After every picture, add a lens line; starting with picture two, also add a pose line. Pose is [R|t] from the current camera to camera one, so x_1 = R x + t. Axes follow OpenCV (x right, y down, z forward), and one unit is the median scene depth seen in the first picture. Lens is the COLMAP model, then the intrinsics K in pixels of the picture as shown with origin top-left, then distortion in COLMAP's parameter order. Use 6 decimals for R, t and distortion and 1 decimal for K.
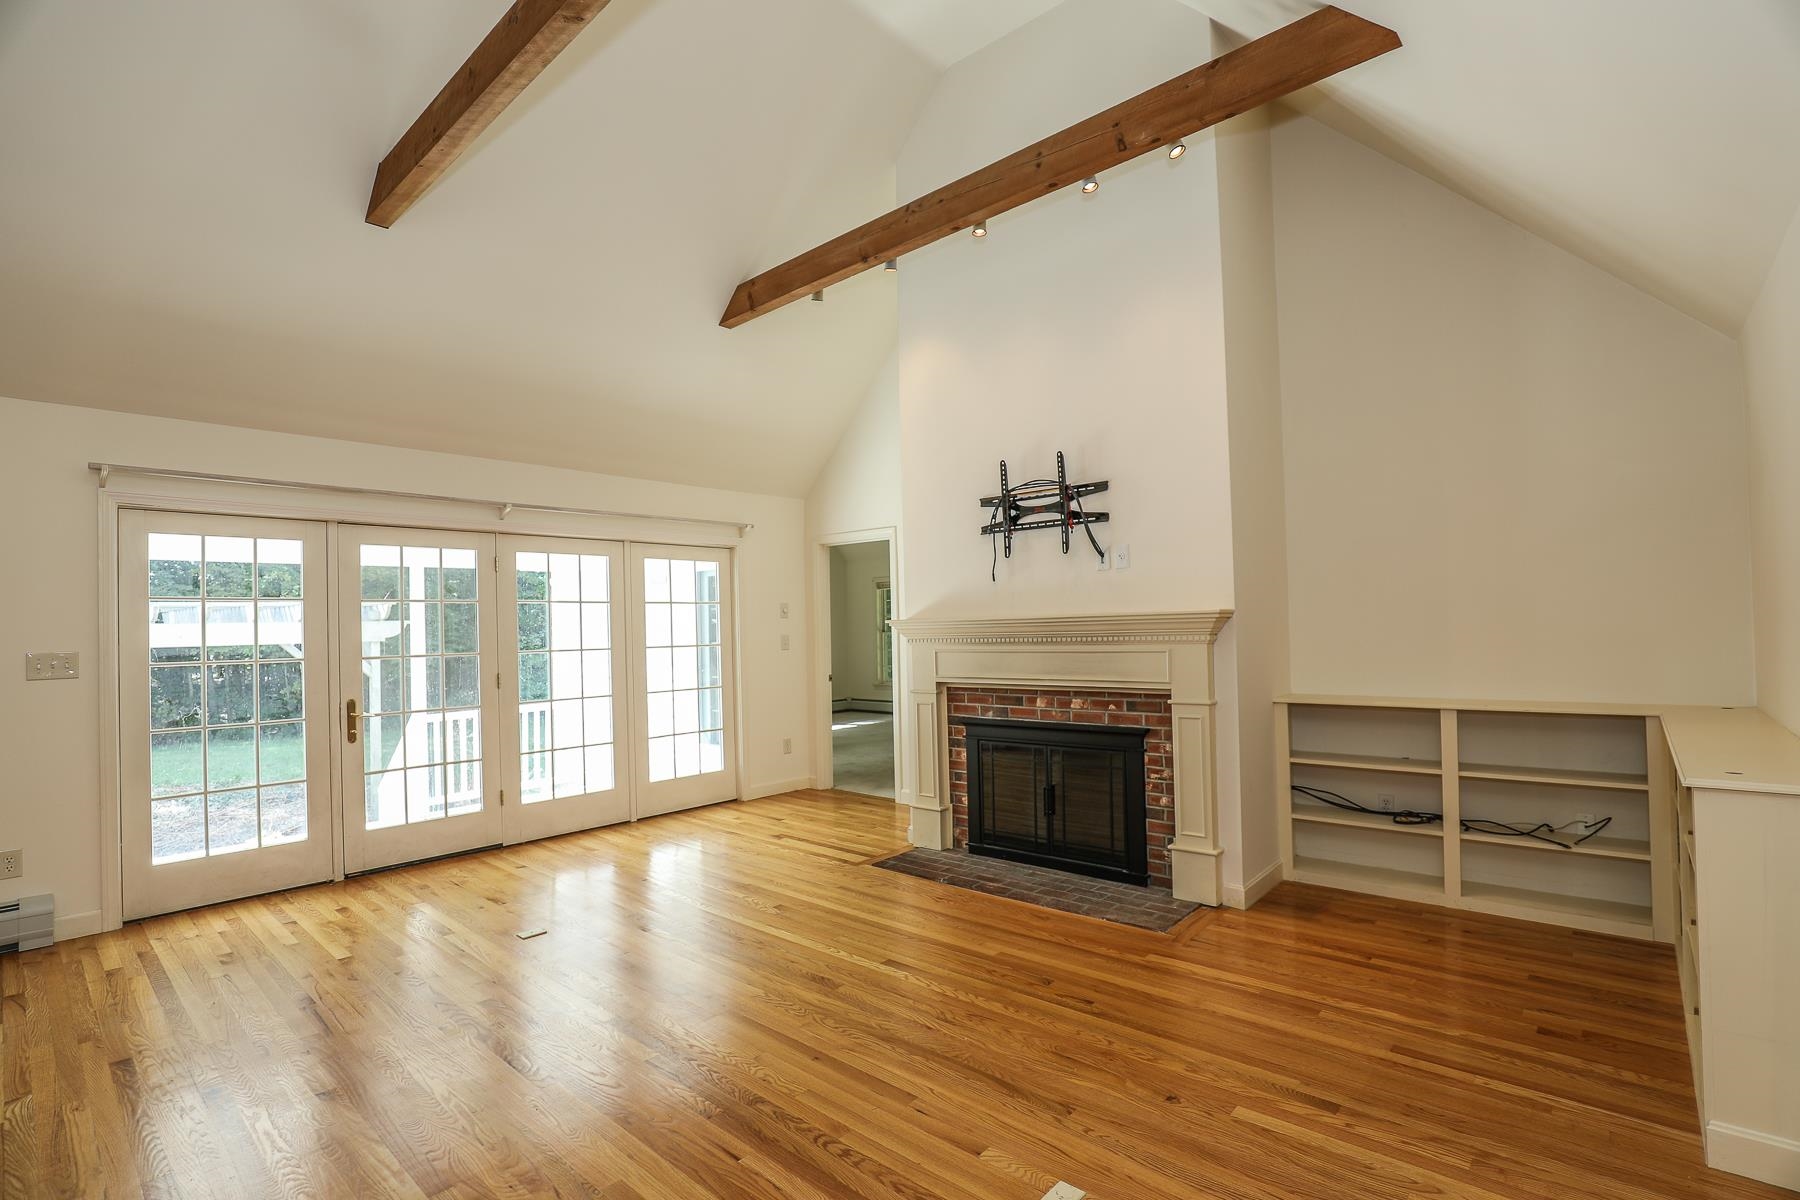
lens RADIAL K [[837.9, 0, 911.8], [0, 837.9, 611.7], [0, 0, 1]] dist [-0.027822, 0.000034]
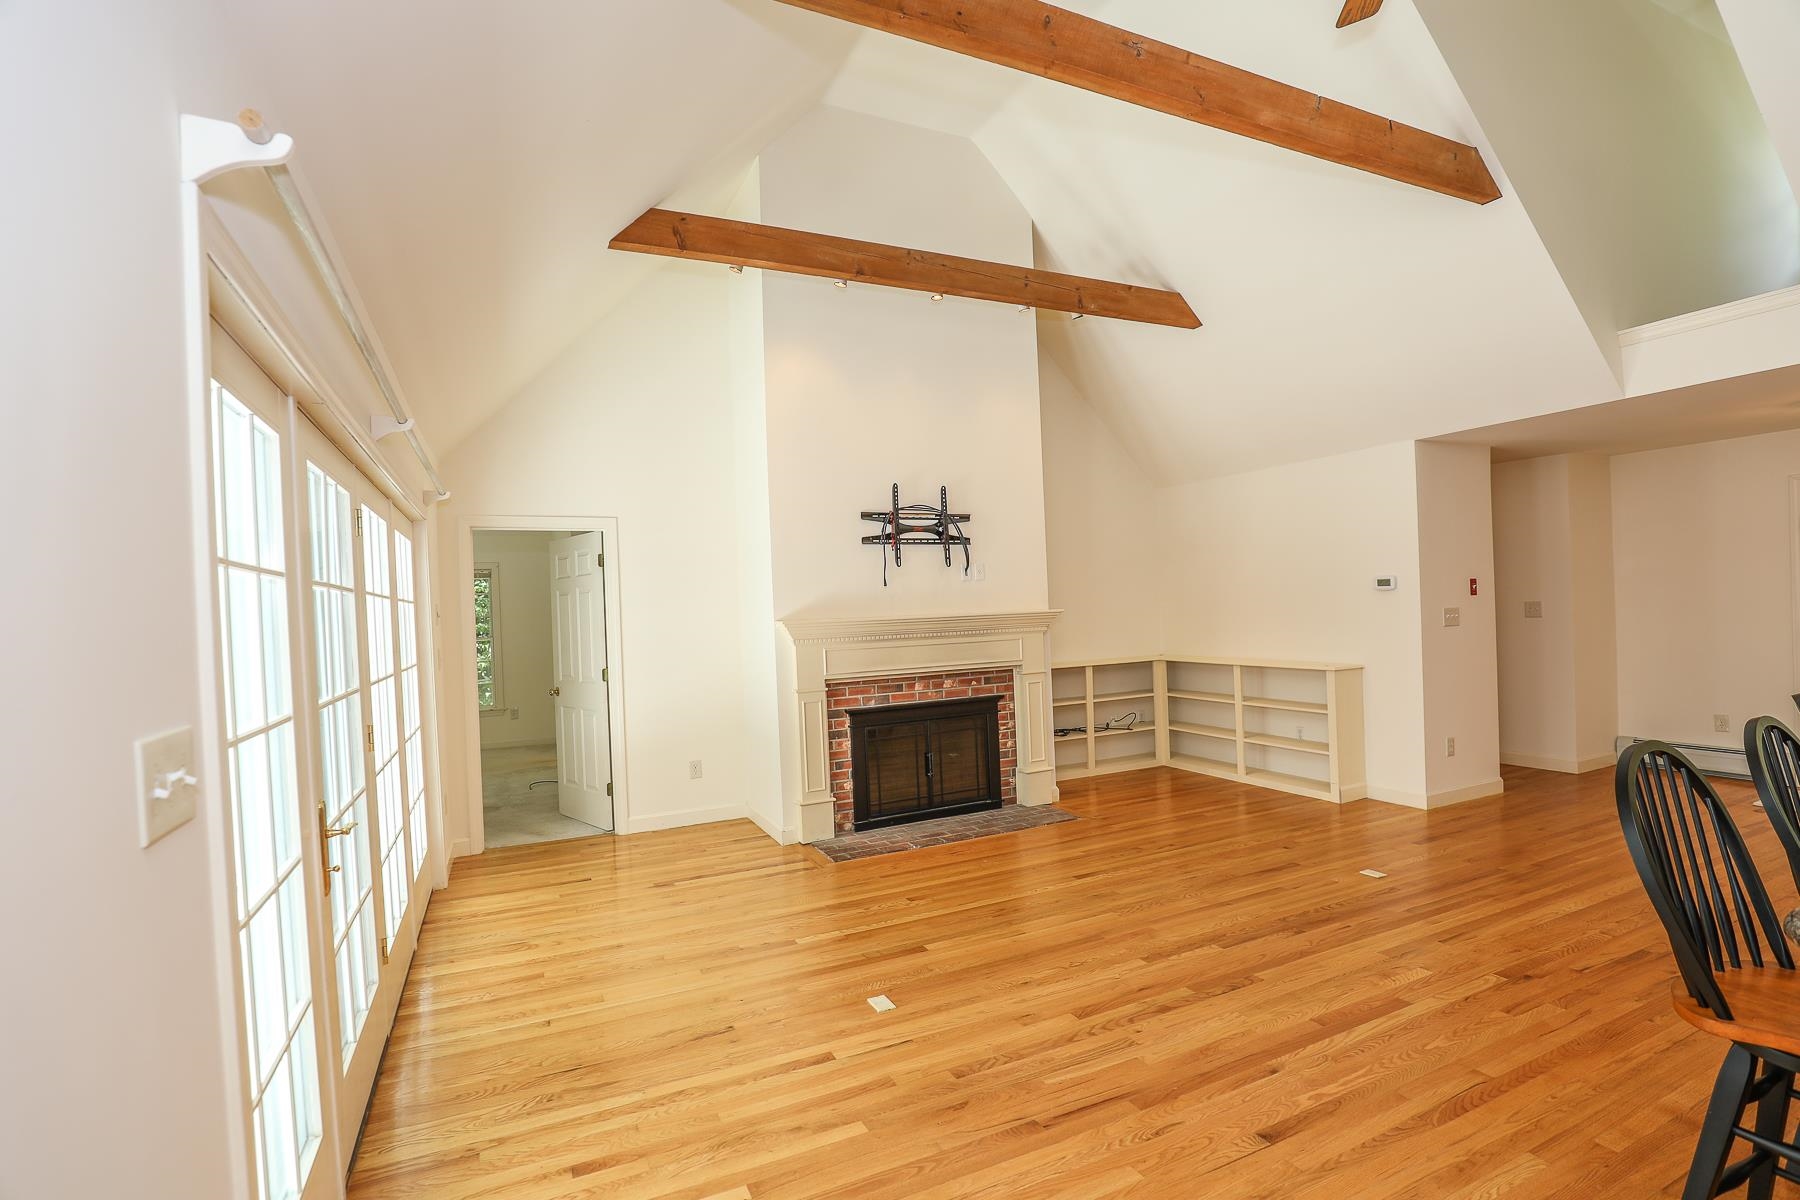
lens RADIAL K [[837.9, 0, 911.8], [0, 837.9, 611.7], [0, 0, 1]] dist [-0.027822, 0.000034]
pose [[0.393425, 0.004816, 0.919344, -1.022446], [0.011056, 0.999889, -0.009970, 0.011846], [-0.919290, 0.014087, 0.393328, 0.553183]]
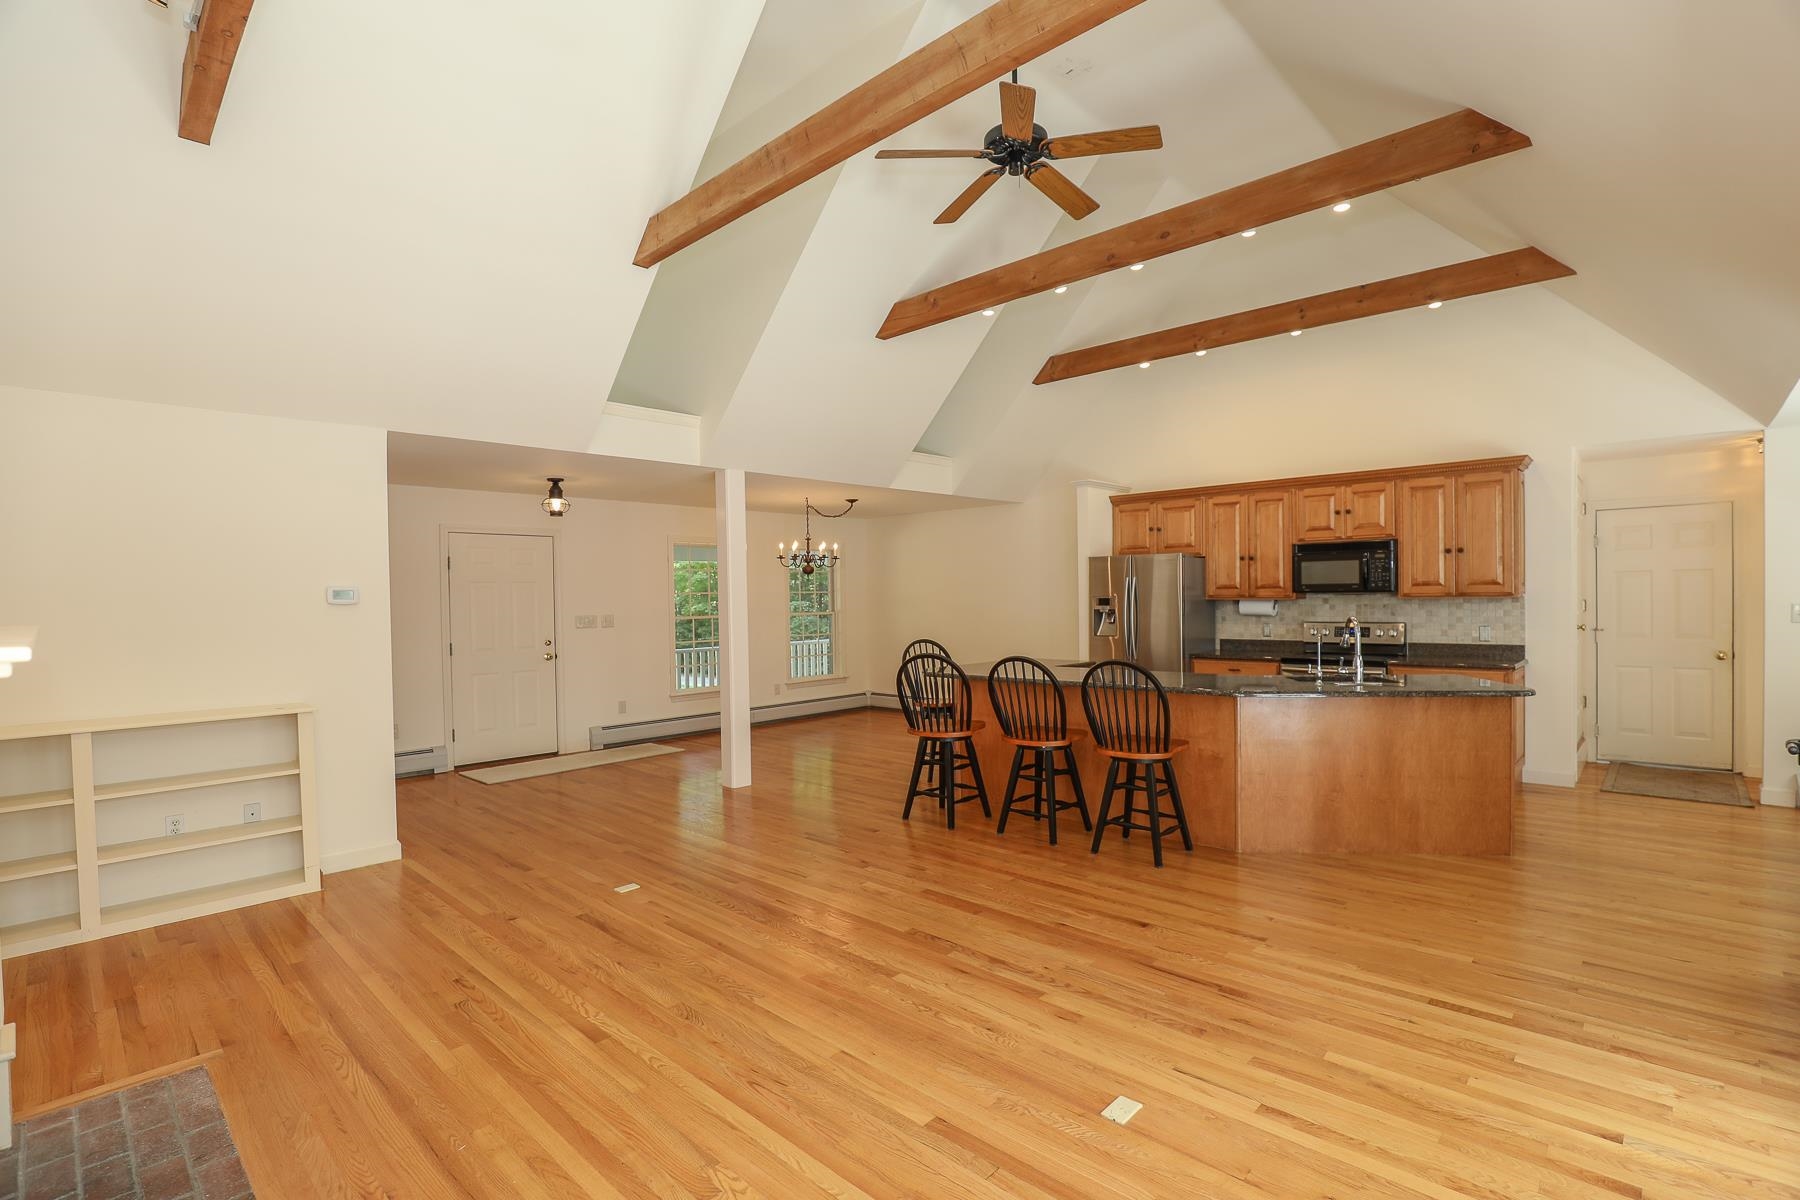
lens RADIAL K [[833.1, 0, 916.2], [0, 833.1, 610.8], [0, 0, 1]] dist [-0.026382, 0.000921]
pose [[-0.998584, 0.039837, 0.035261, -0.293709], [0.039783, 0.999206, -0.002232, 0.013012], [-0.035322, -0.000826, -0.999376, 1.377855]]
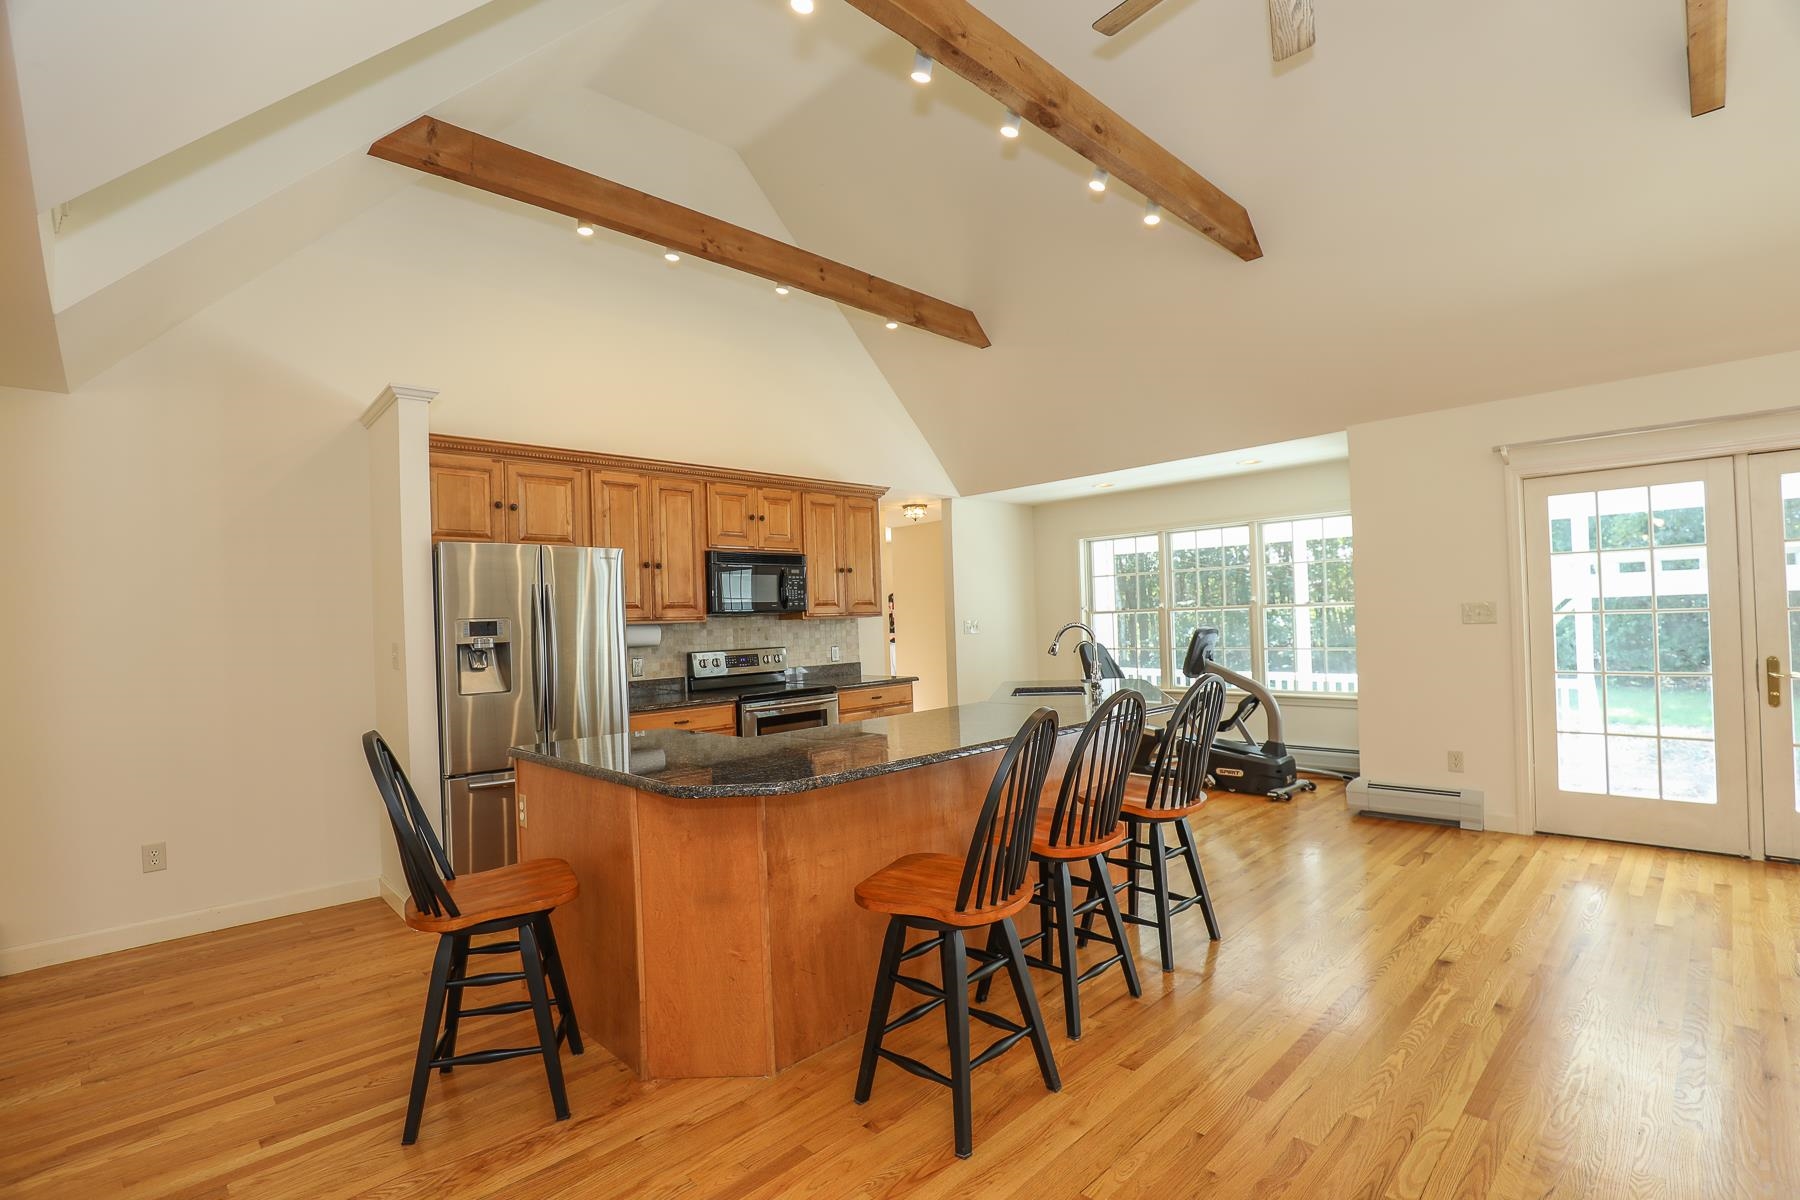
lens RADIAL K [[837.9, 0, 911.8], [0, 837.9, 611.7], [0, 0, 1]] dist [-0.027822, 0.000034]
pose [[-0.075733, 0.019256, -0.996942, 0.243635], [0.053602, 0.998446, 0.015213, -0.001431], [0.995686, -0.052286, -0.076648, 0.181364]]
